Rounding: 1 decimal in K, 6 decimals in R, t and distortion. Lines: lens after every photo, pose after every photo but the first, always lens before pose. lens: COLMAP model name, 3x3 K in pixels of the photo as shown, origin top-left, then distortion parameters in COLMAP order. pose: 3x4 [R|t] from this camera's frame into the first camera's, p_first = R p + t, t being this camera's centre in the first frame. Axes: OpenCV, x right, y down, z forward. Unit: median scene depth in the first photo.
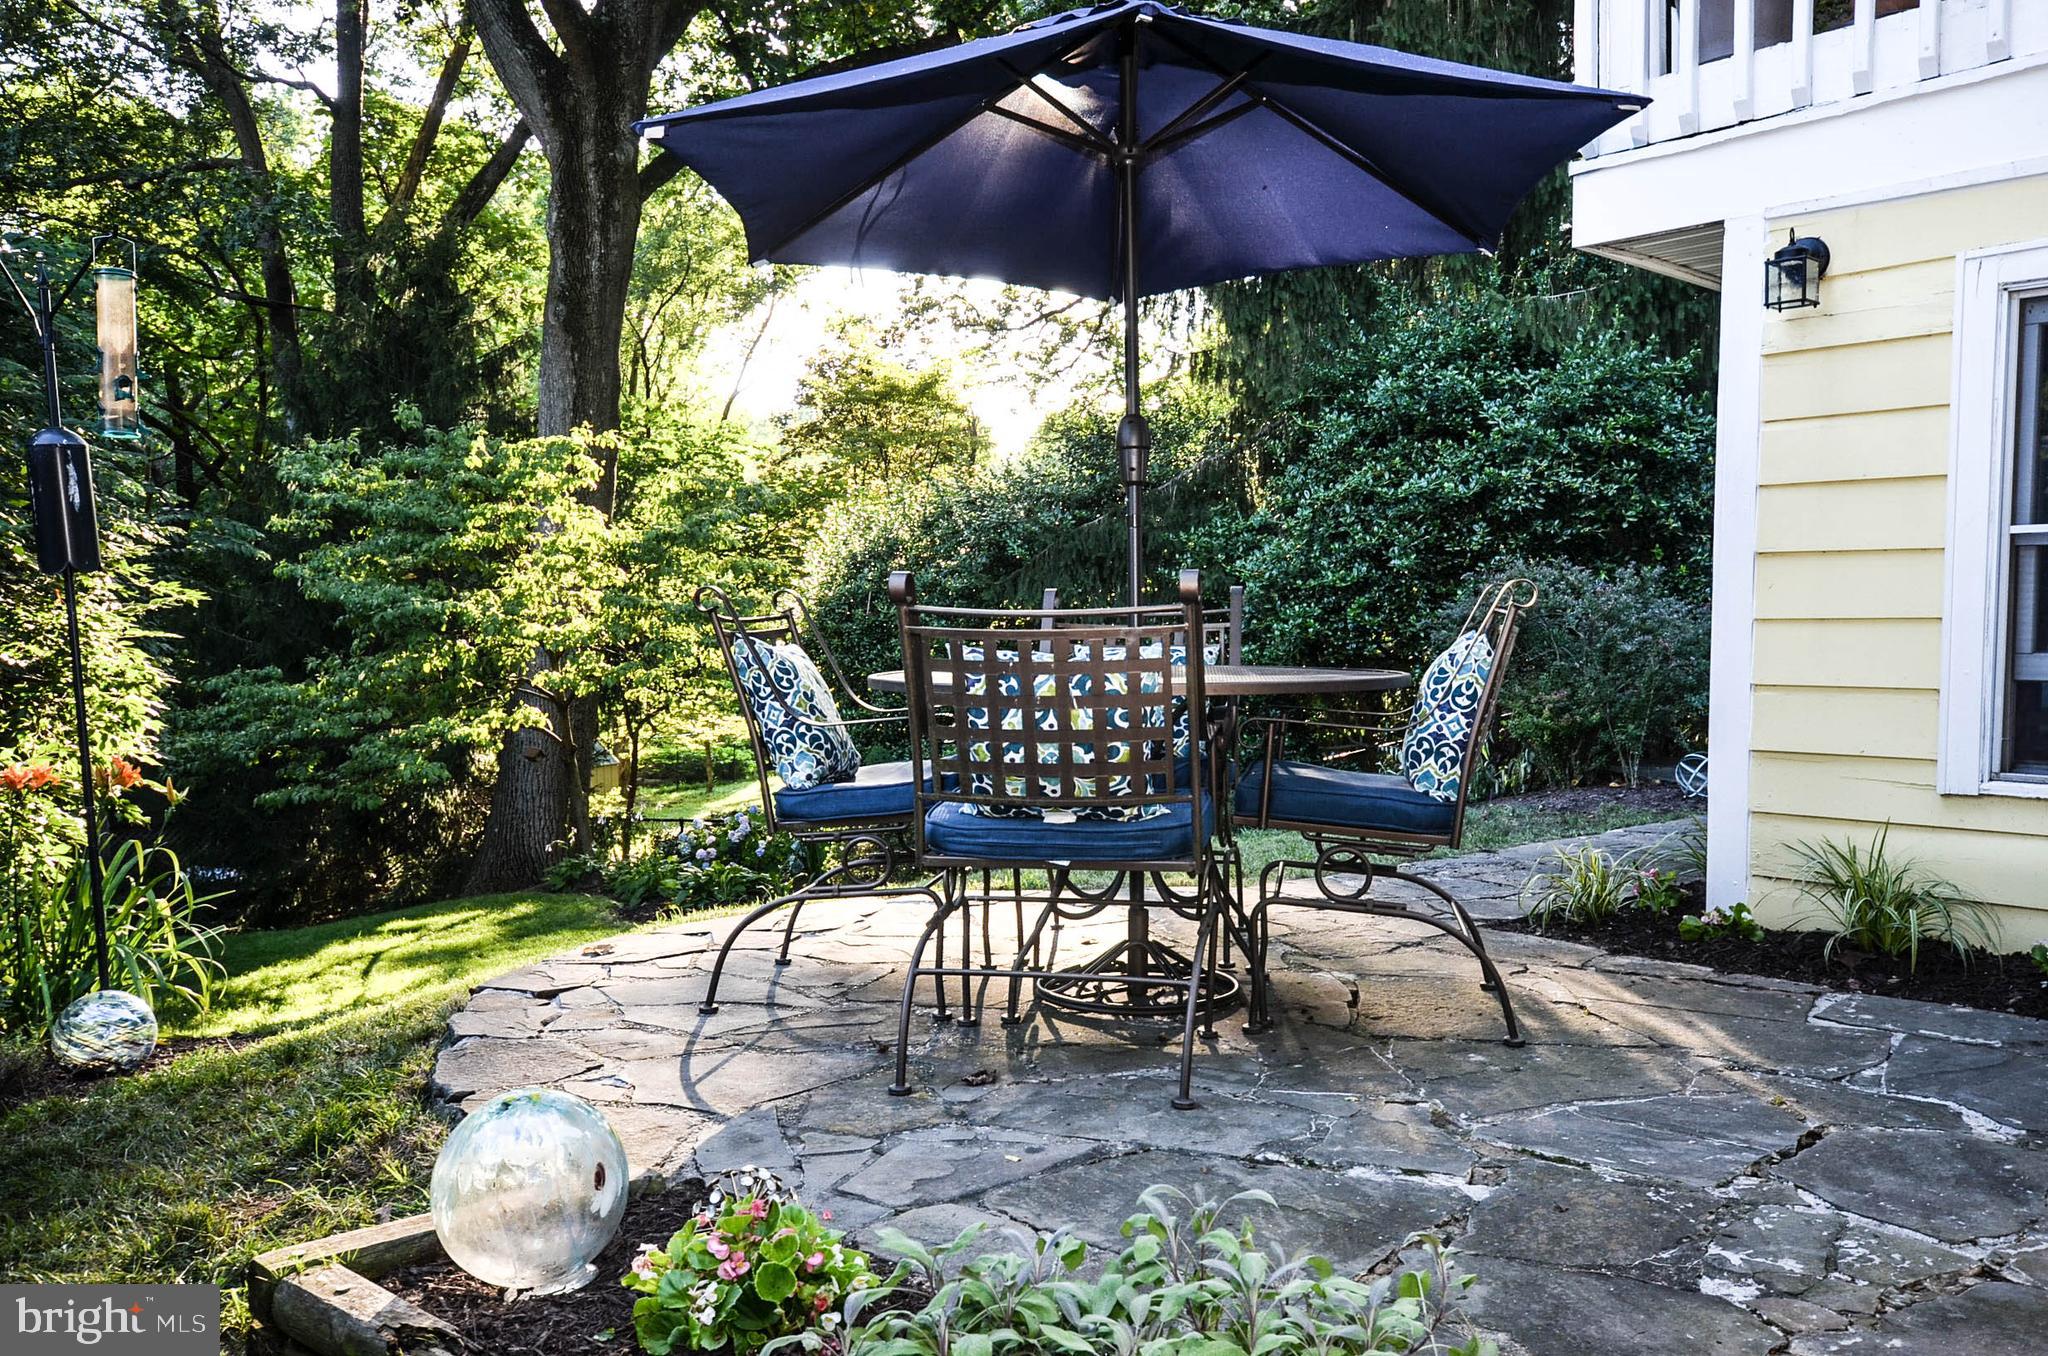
lens RADIAL K [[1698.9, 0, 1032.4], [0, 1698.9, 691.7], [0, 0, 1]] dist [0.013191, 0.012608]
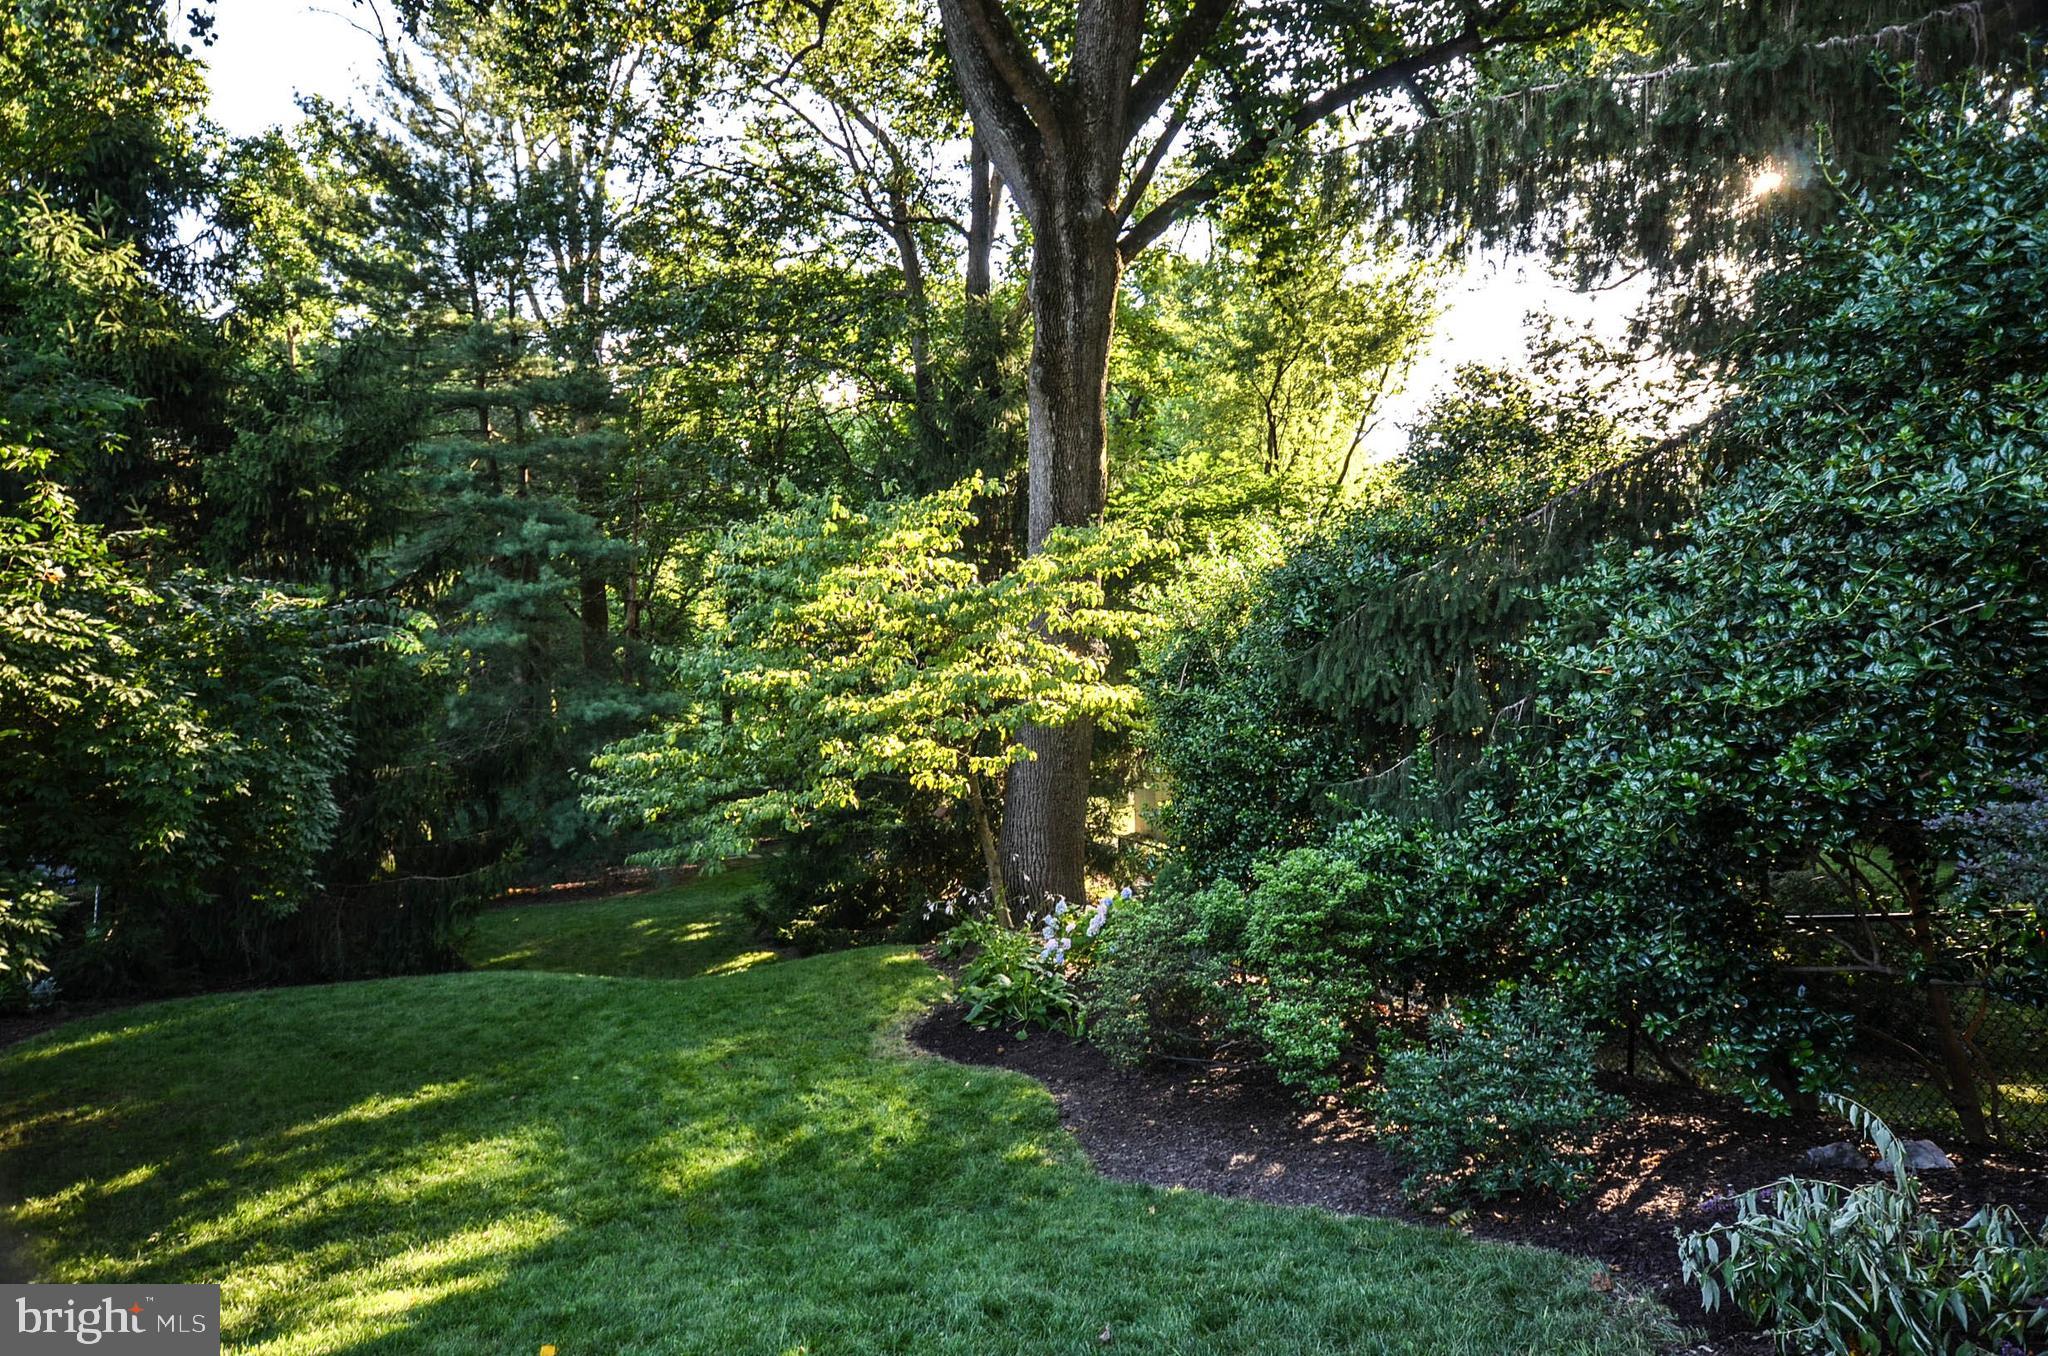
lens RADIAL K [[1264.9, 0, 1032.2], [0, 1264.9, 678.7], [0, 0, 1]] dist [0.009003, 0.008208]
pose [[0.877859, 0.005231, -0.478891, 0.126378], [-0.004840, 0.999986, 0.002051, -0.051256], [0.478895, 0.000517, 0.877872, 0.430966]]
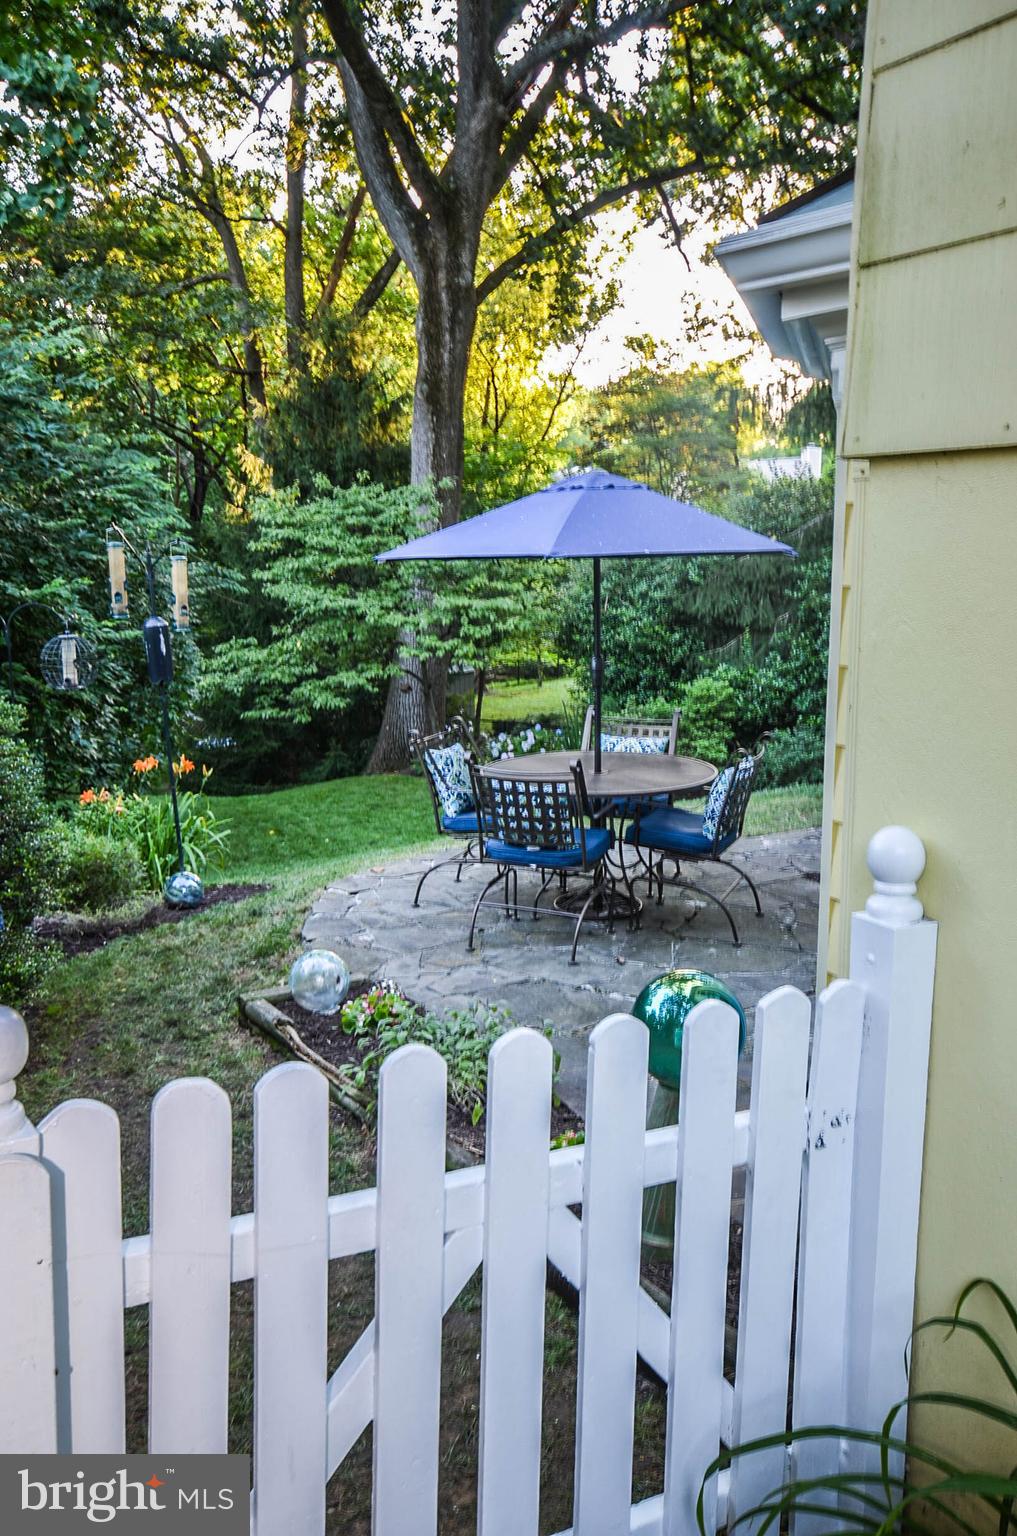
lens RADIAL K [[1274.2, 0, 498.1], [0, 1274.2, 758.9], [0, 0, 1]] dist [0.013191, 0.012608]
pose [[0.972785, 0.032895, -0.229361, 0.077867], [-0.003279, 0.991726, 0.128329, -0.059023], [0.231685, -0.124084, 0.964845, -0.161412]]
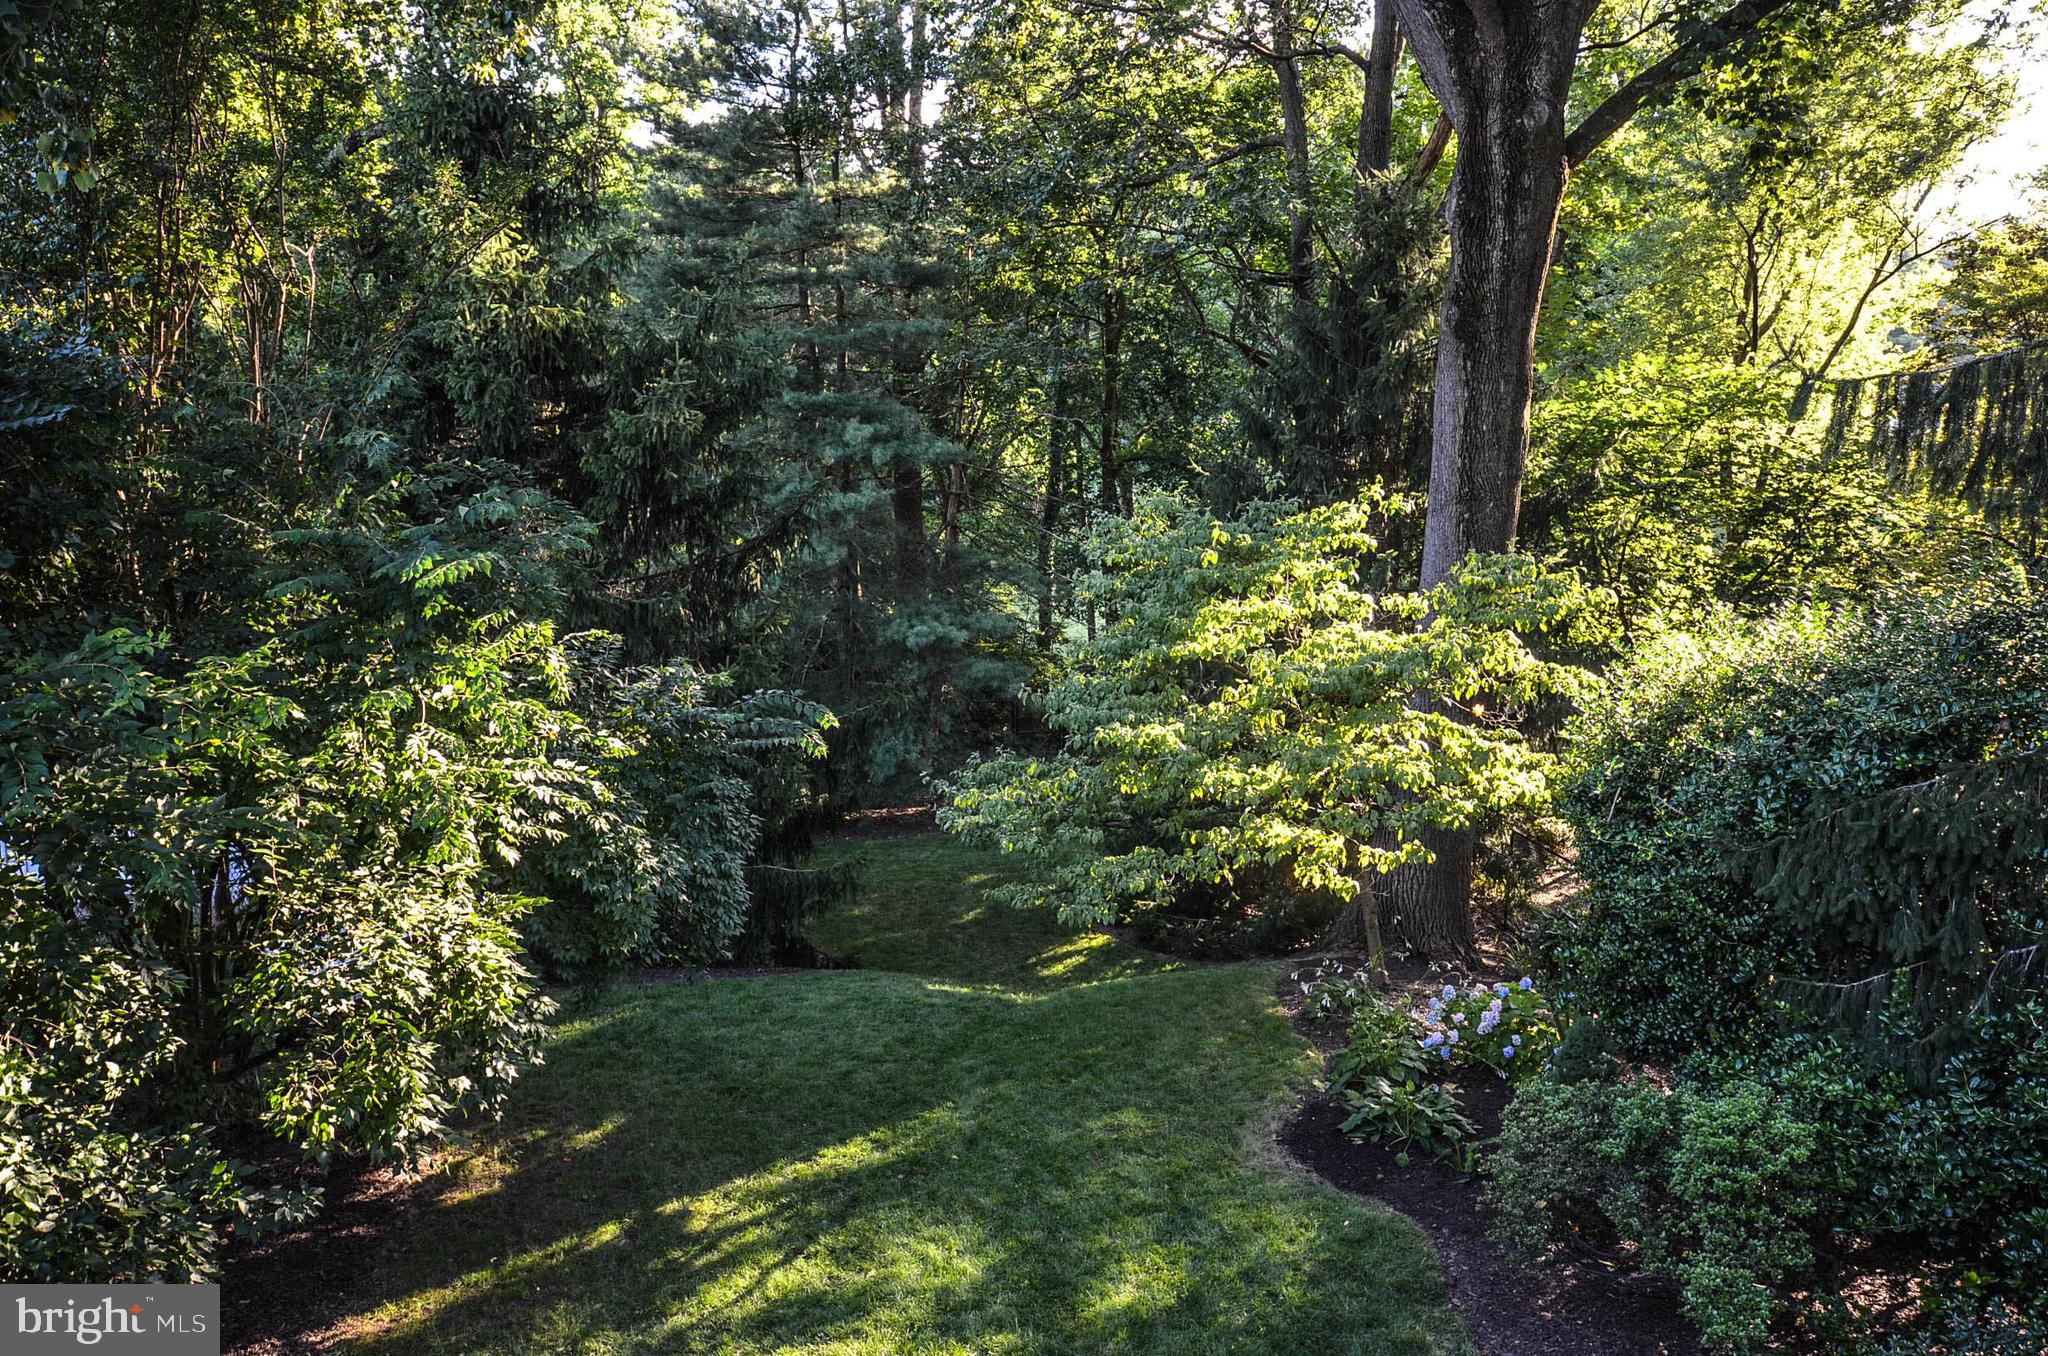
lens RADIAL K [[1531.3, 0, 1014.6], [0, 1531.3, 677.1], [0, 0, 1]] dist [-0.006249, 0.031164]
pose [[0.734828, 0.106556, -0.669831, 0.142322], [-0.034121, 0.992139, 0.120396, -0.171908], [0.677394, -0.065616, 0.732688, 0.351847]]
